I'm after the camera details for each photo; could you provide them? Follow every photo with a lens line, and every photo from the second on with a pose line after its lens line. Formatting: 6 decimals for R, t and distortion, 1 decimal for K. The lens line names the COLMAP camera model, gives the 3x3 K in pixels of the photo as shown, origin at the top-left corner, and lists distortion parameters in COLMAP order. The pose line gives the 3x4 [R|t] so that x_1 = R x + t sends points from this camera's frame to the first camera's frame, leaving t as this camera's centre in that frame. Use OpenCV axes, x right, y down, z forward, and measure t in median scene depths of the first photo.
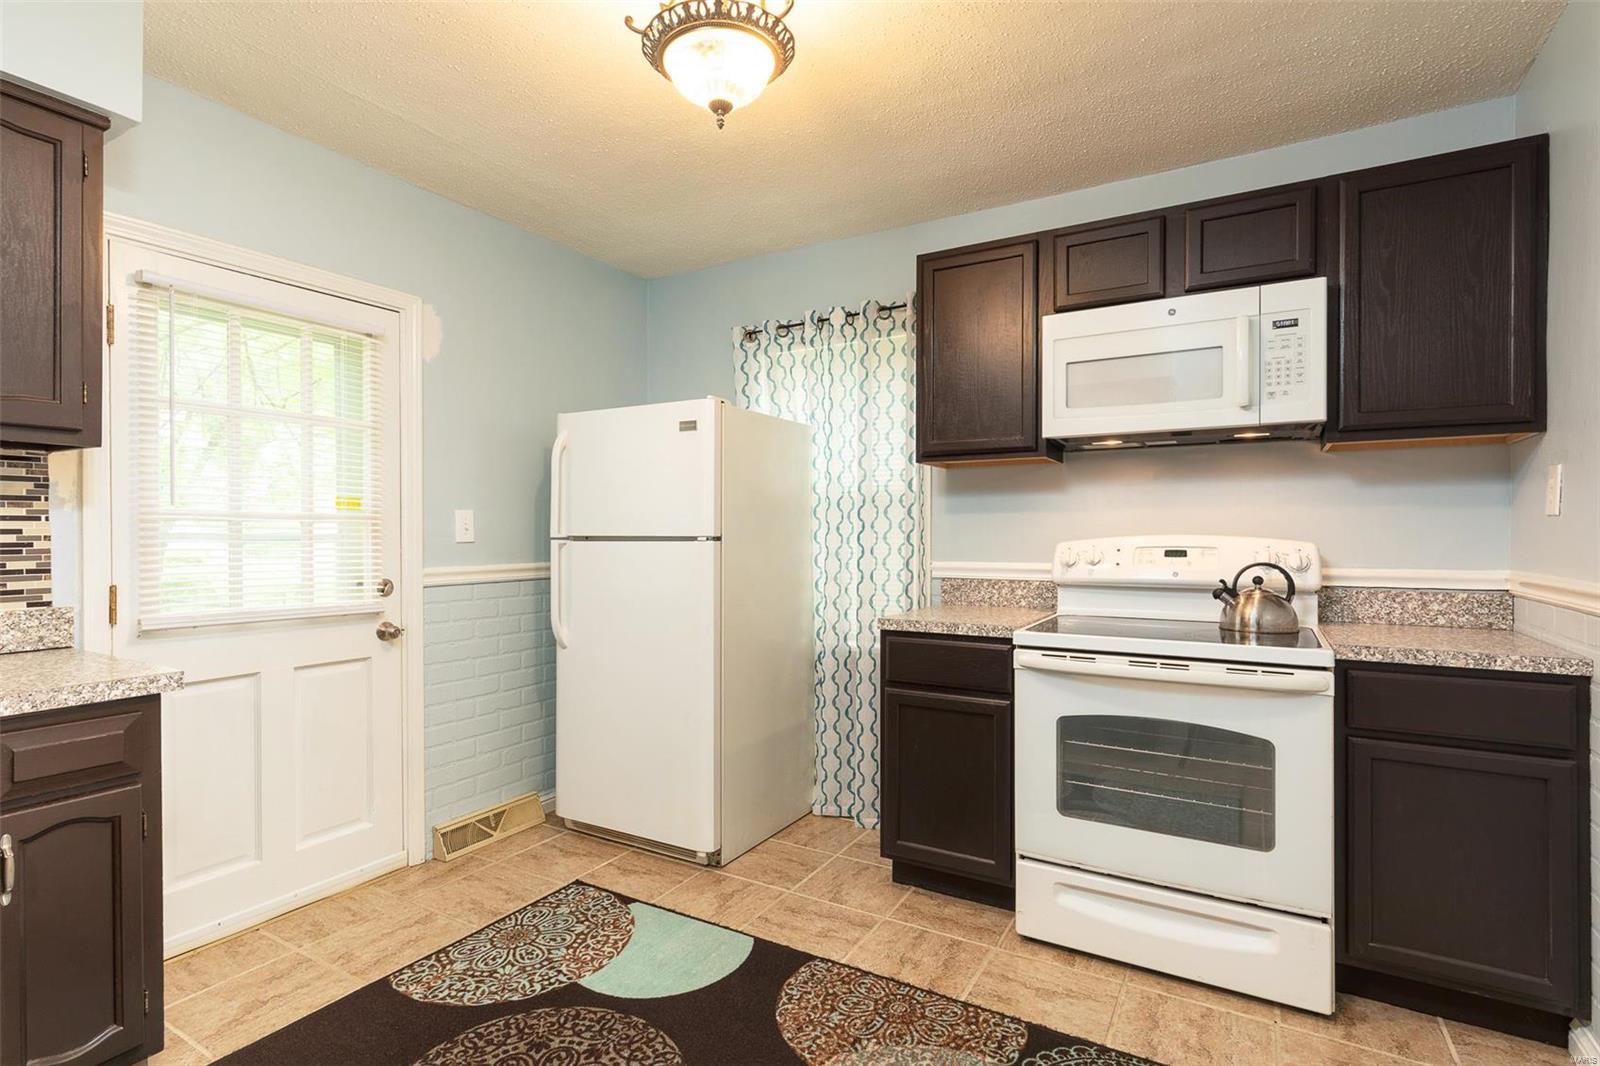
lens RADIAL K [[673.7, 0, 800.0], [0, 673.7, 533.0], [0, 0, 1]] dist [-0.000024, -0.000015]
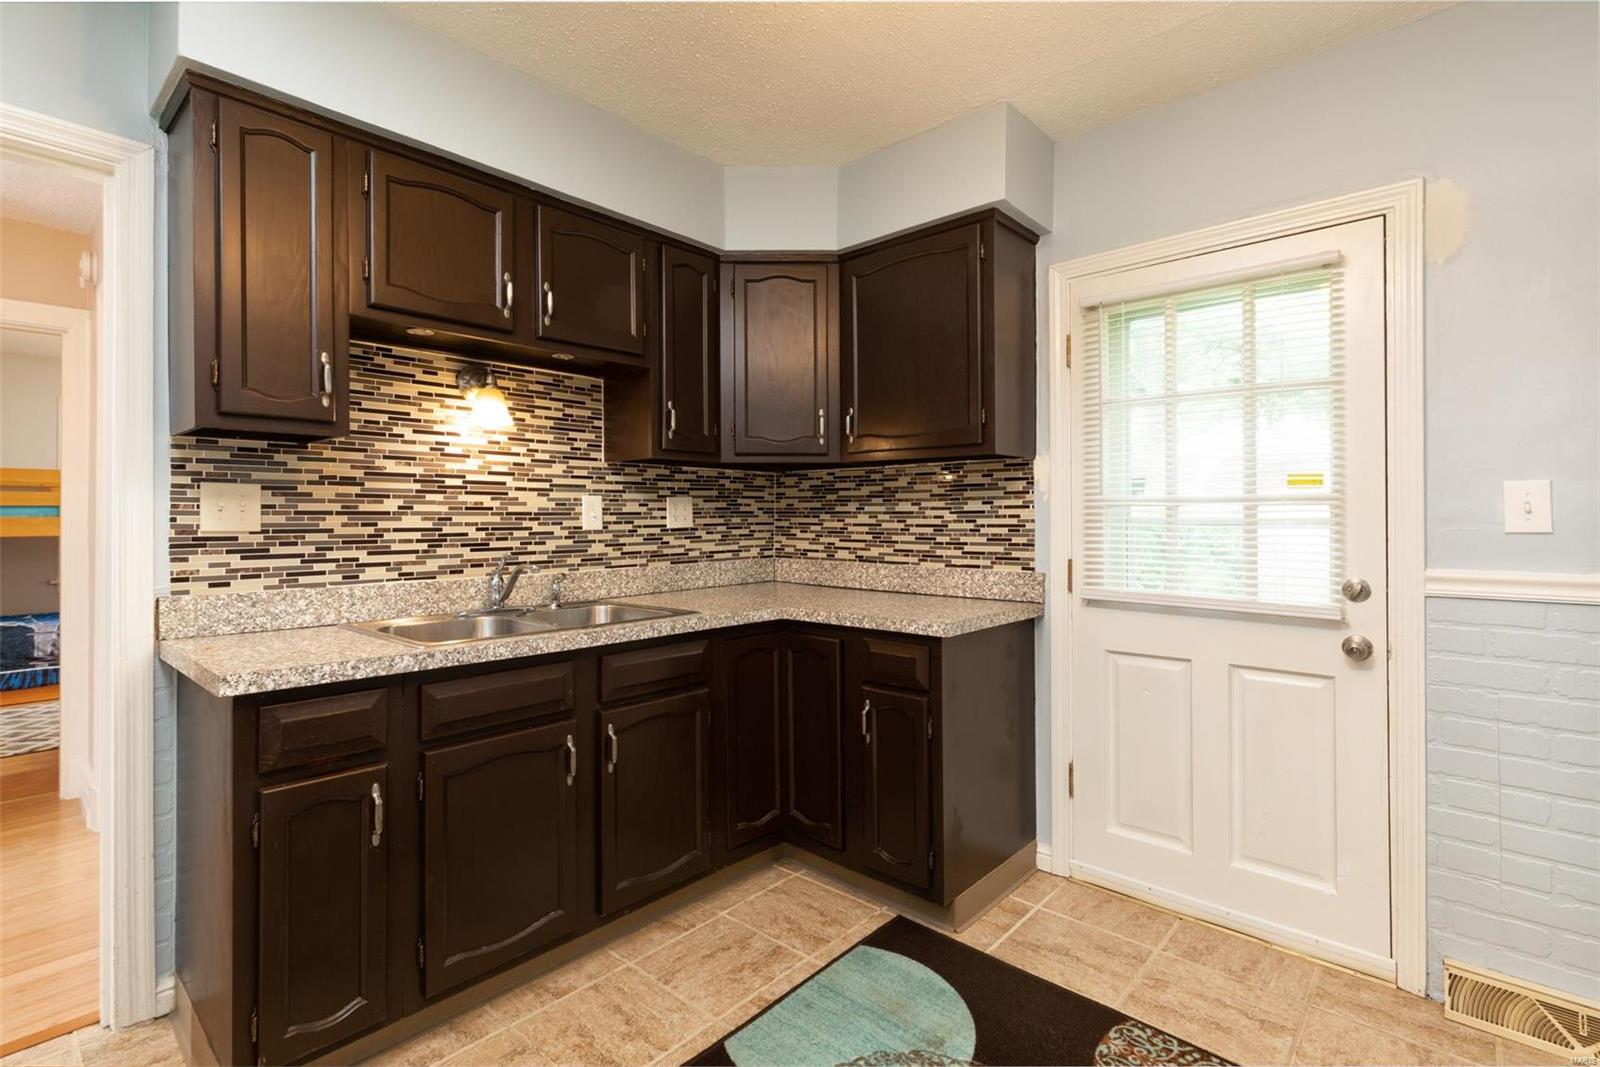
lens RADIAL K [[745.4, 0, 790.9], [0, 745.4, 509.2], [0, 0, 1]] dist [0.002340, 0.000083]
pose [[-0.141782, -0.004993, -0.989885, 0.376534], [0.002120, 0.999983, -0.005348, -0.007835], [0.989896, -0.002857, -0.141769, 0.611714]]
